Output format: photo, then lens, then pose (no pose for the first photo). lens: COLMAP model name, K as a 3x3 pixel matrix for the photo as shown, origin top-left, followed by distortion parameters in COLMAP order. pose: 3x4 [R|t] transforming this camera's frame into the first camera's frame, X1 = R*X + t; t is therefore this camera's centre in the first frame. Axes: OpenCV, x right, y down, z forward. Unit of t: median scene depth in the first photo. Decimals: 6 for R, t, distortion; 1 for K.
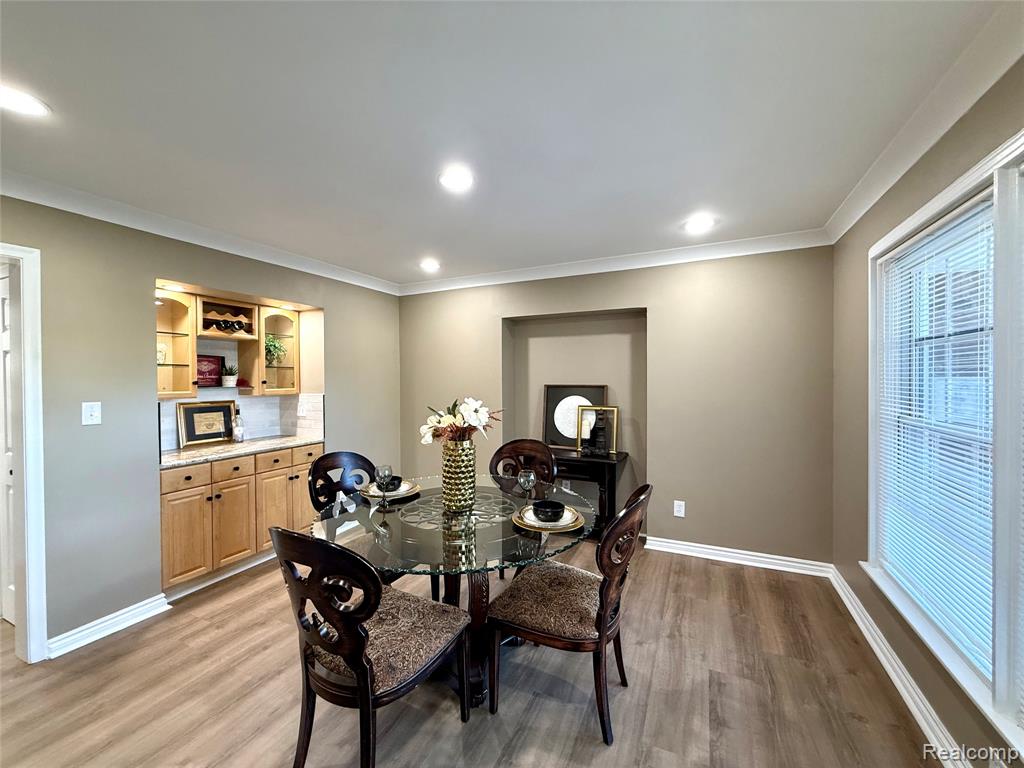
lens RADIAL K [[406.9, 0, 505.8], [0, 406.9, 385.1], [0, 0, 1]] dist [-0.000843, -0.000292]
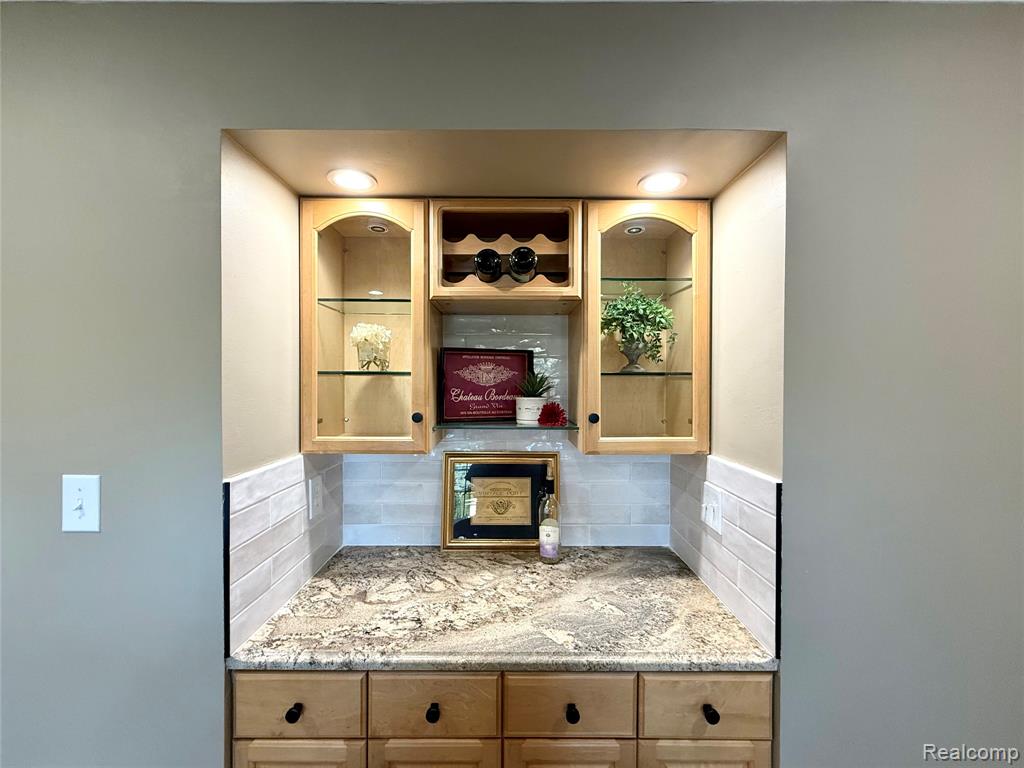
lens RADIAL K [[406.9, 0, 512.2], [0, 406.9, 382.9], [0, 0, 1]] dist [-0.000843, -0.000292]
pose [[0.442789, 0.012887, -0.896533, -0.318700], [-0.020321, 0.999784, 0.004335, -0.037743], [0.896396, 0.016299, 0.442955, 0.794842]]
